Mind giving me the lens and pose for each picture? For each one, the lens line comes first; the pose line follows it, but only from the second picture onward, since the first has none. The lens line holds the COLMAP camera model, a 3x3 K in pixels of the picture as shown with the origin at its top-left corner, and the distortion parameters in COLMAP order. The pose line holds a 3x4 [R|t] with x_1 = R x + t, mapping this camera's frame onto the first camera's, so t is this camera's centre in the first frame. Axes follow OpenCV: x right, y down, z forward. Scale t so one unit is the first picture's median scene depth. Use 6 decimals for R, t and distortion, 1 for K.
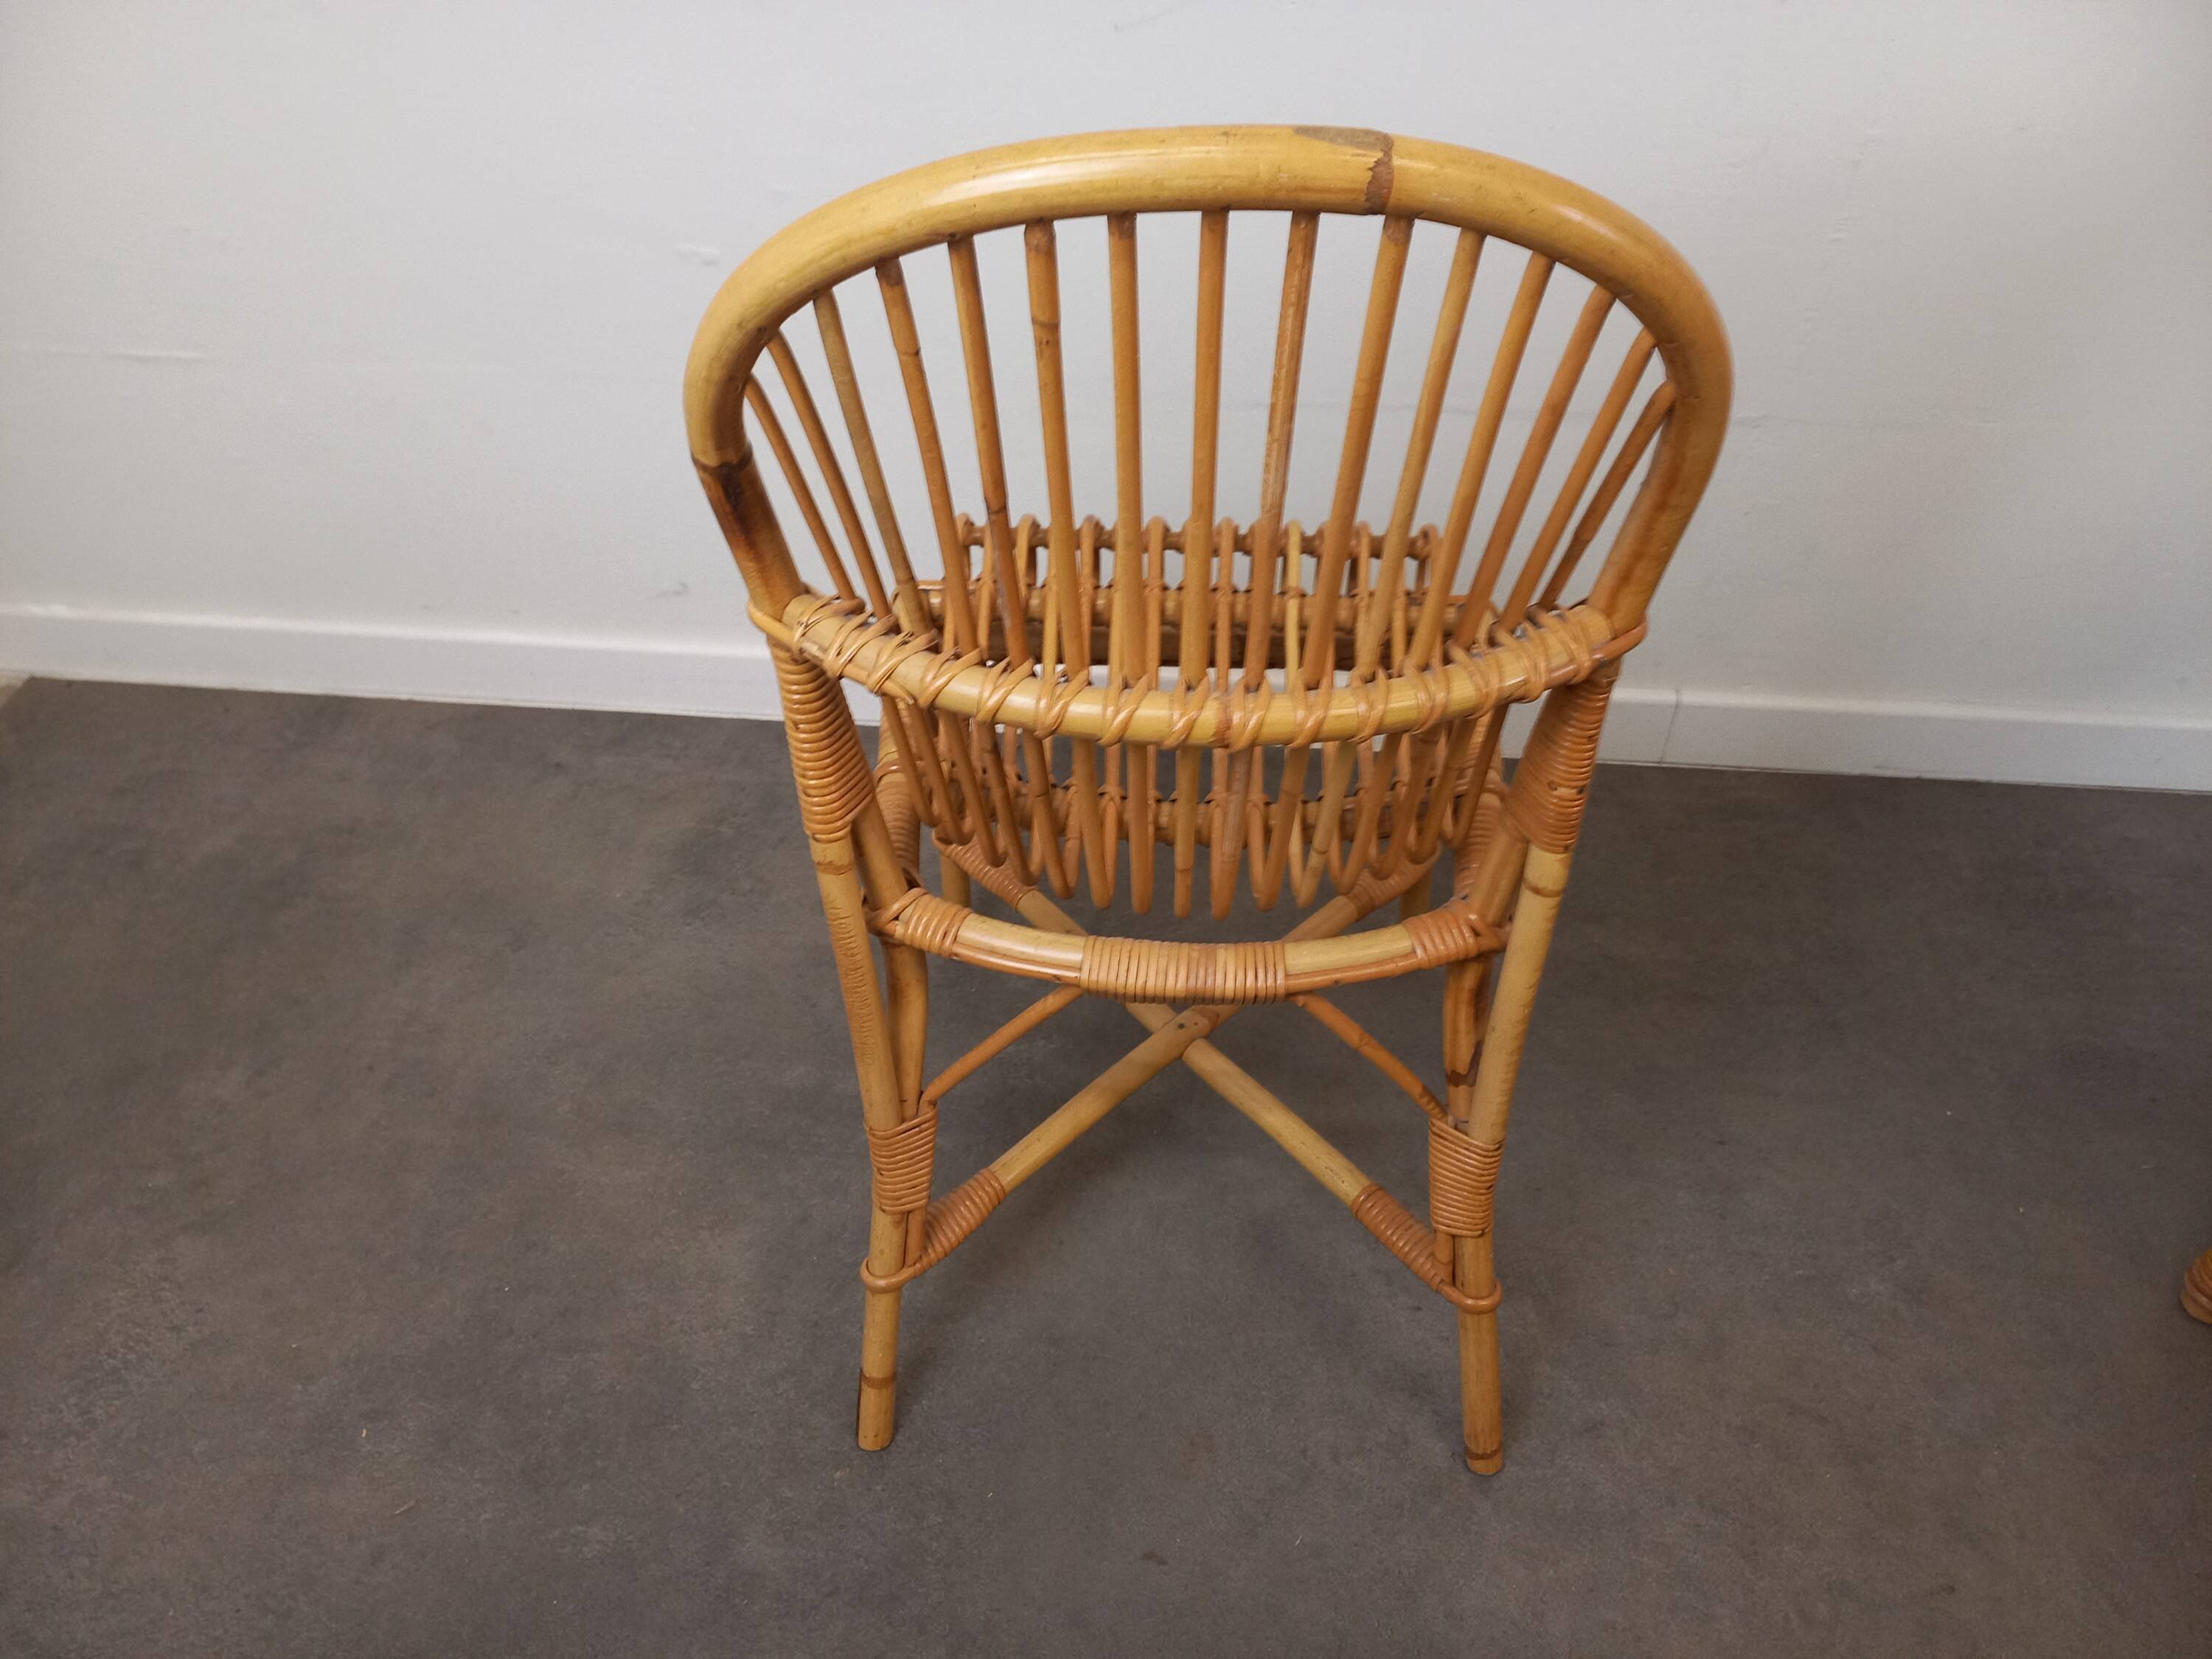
lens RADIAL K [[1539.1, 0, 1093.9], [0, 1539.1, 836.6], [0, 0, 1]] dist [0.056032, -0.044814]
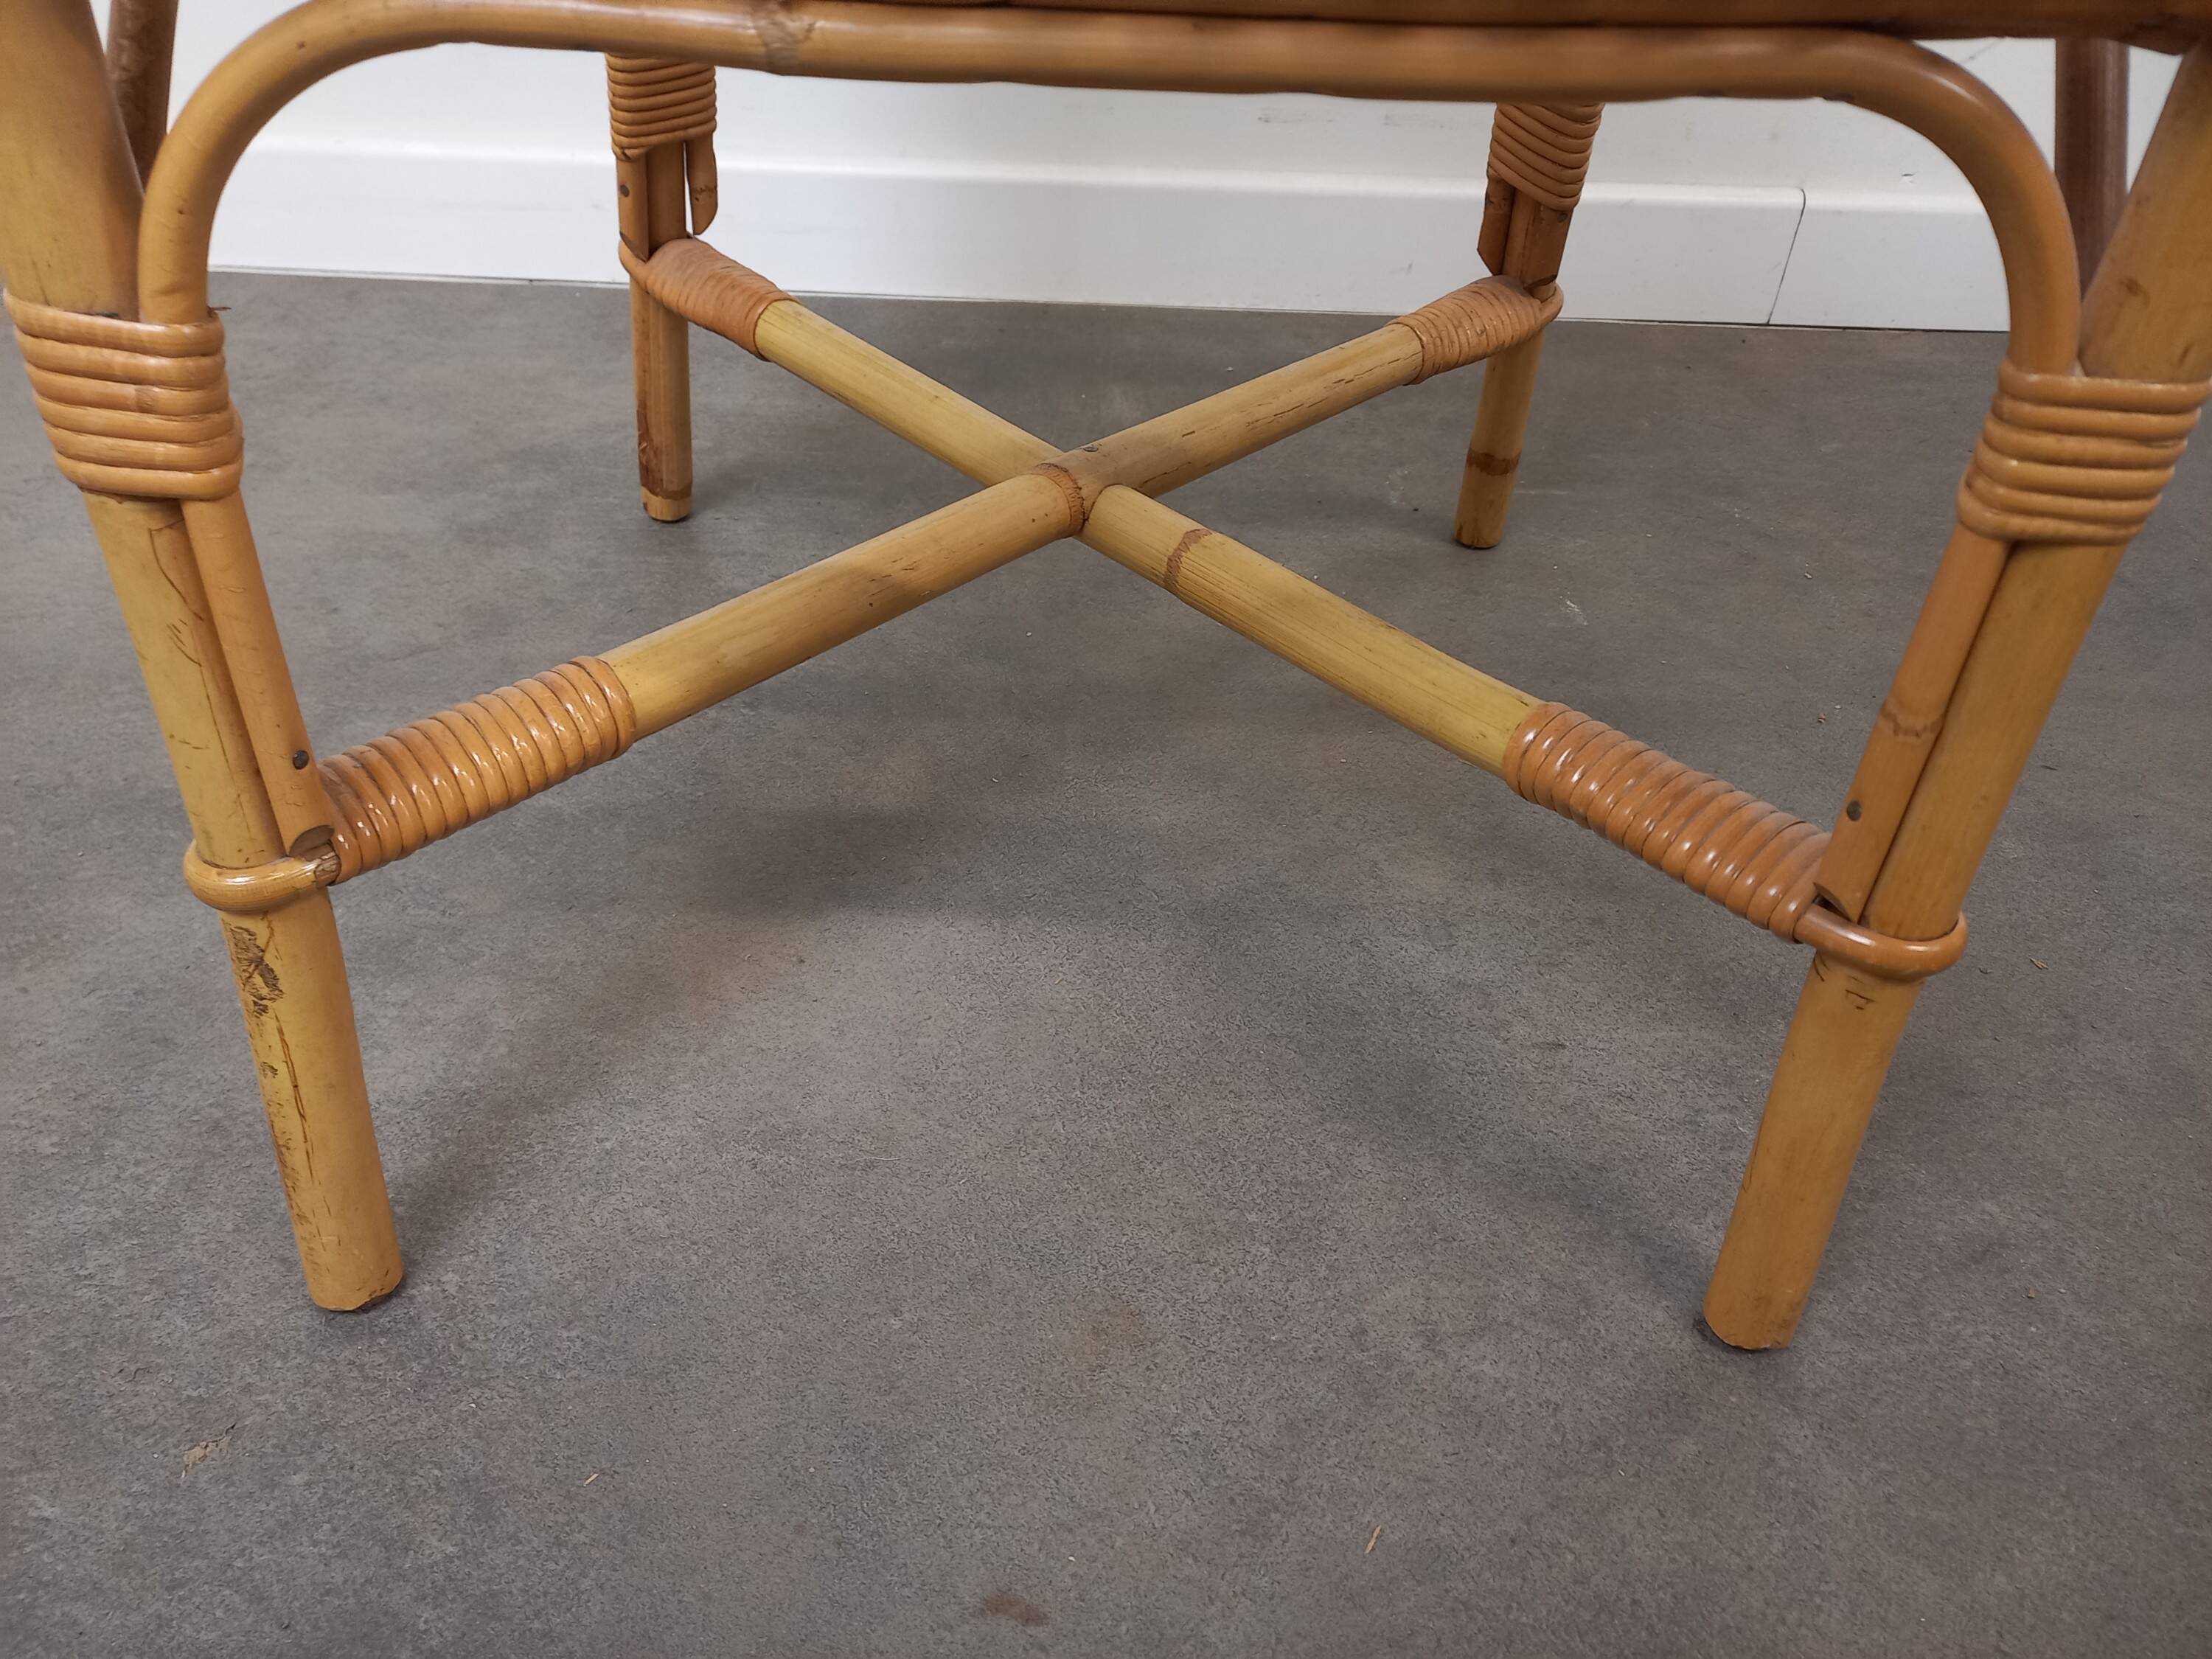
lens RADIAL K [[1602.1, 0, 1071.7], [0, 1602.1, 827.9], [0, 0, 1]] dist [0.041518, -0.025589]
pose [[0.995526, -0.022093, 0.091871, 0.019819], [0.025422, 0.999056, -0.035222, 0.269252], [-0.091006, 0.037400, 0.995148, 0.559597]]
